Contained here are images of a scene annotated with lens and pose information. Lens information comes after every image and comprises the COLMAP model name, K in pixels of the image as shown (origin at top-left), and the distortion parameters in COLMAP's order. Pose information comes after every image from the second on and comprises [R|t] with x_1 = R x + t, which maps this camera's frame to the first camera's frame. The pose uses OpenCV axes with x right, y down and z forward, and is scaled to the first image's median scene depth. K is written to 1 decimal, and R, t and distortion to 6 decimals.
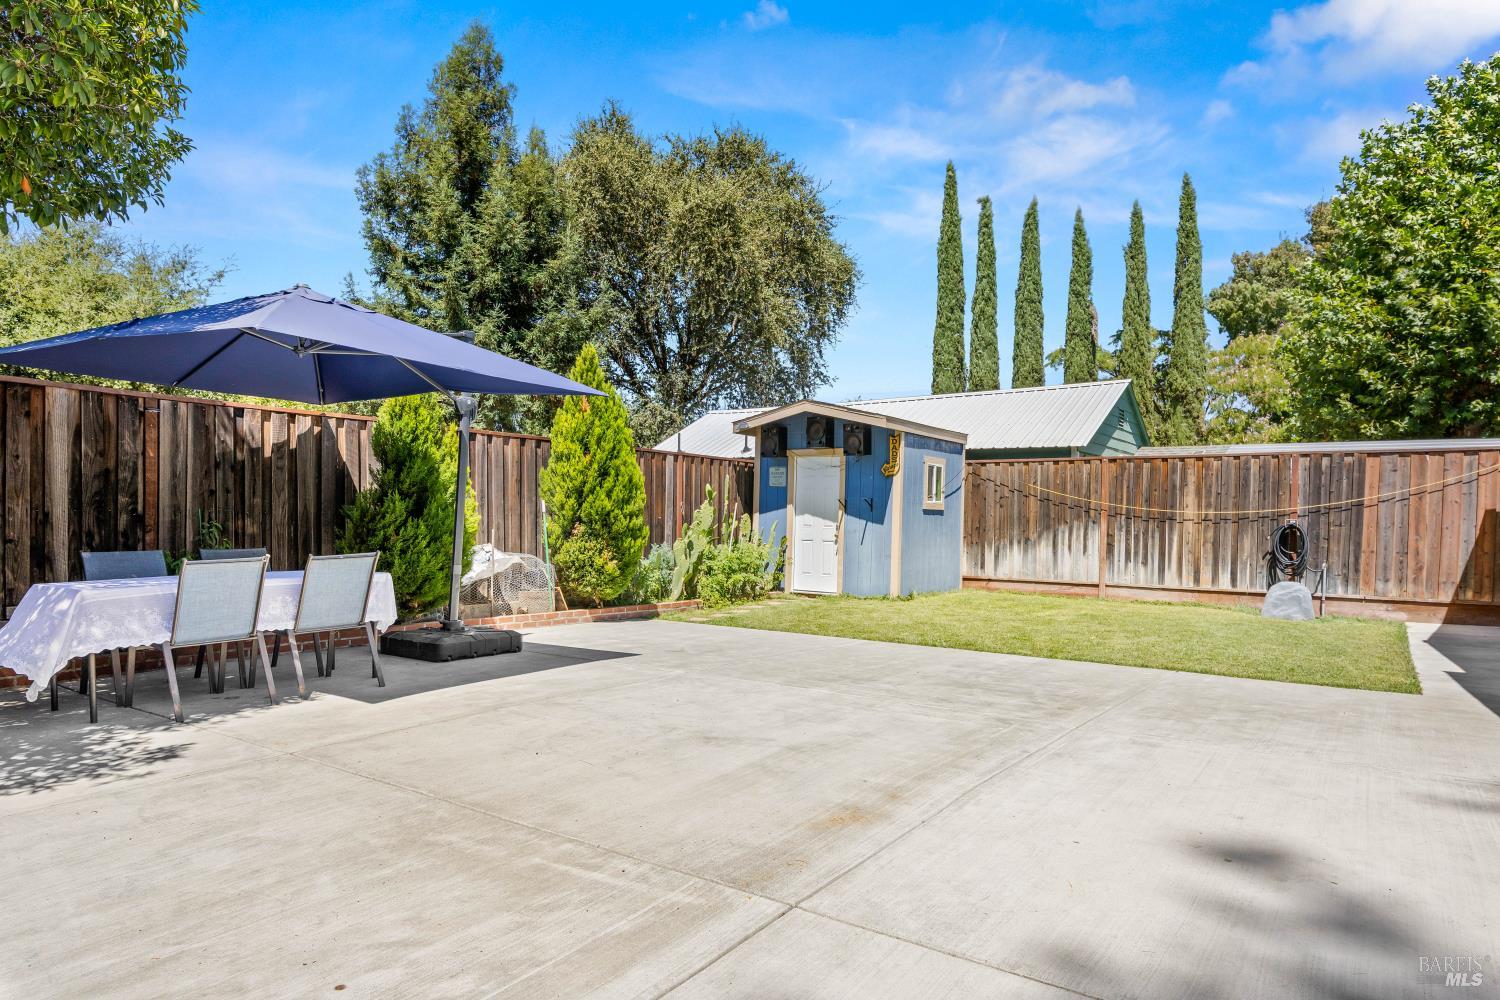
lens RADIAL K [[912.0, 0, 757.6], [0, 912.0, 559.3], [0, 0, 1]] dist [0.001222, -0.001940]
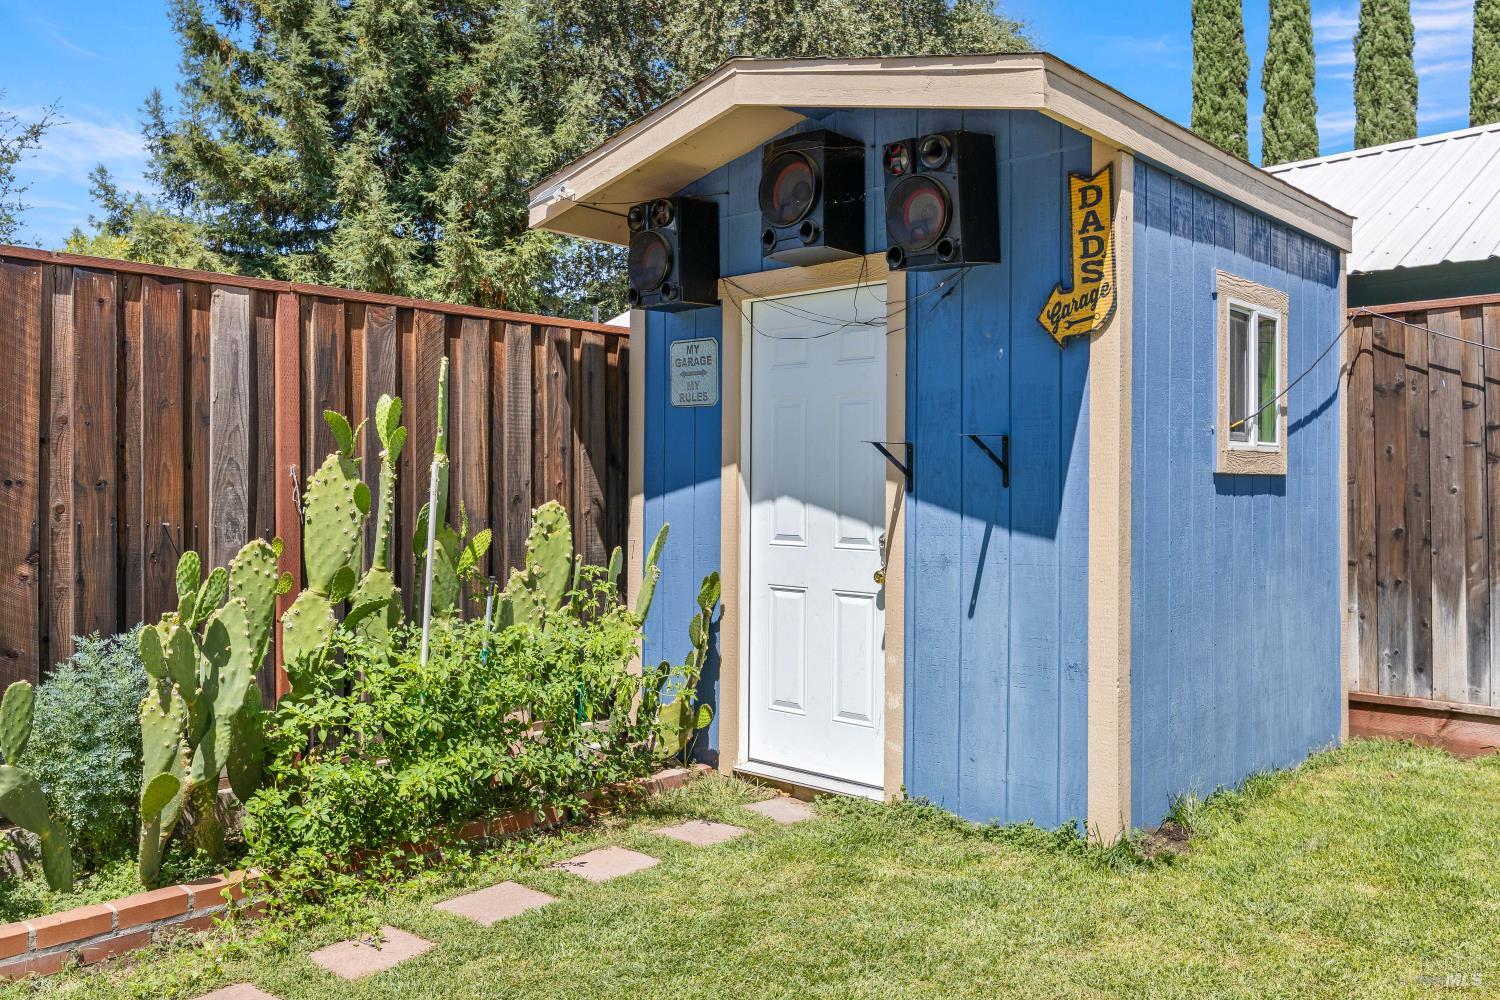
lens RADIAL K [[1220.4, 0, 757.7], [0, 1220.4, 489.0], [0, 0, 1]] dist [-0.002352, 0.009679]
pose [[0.989771, -0.017101, -0.141634, 0.093864], [0.010550, 0.998845, -0.046874, -0.032798], [0.142272, 0.044901, 0.988809, 0.588428]]
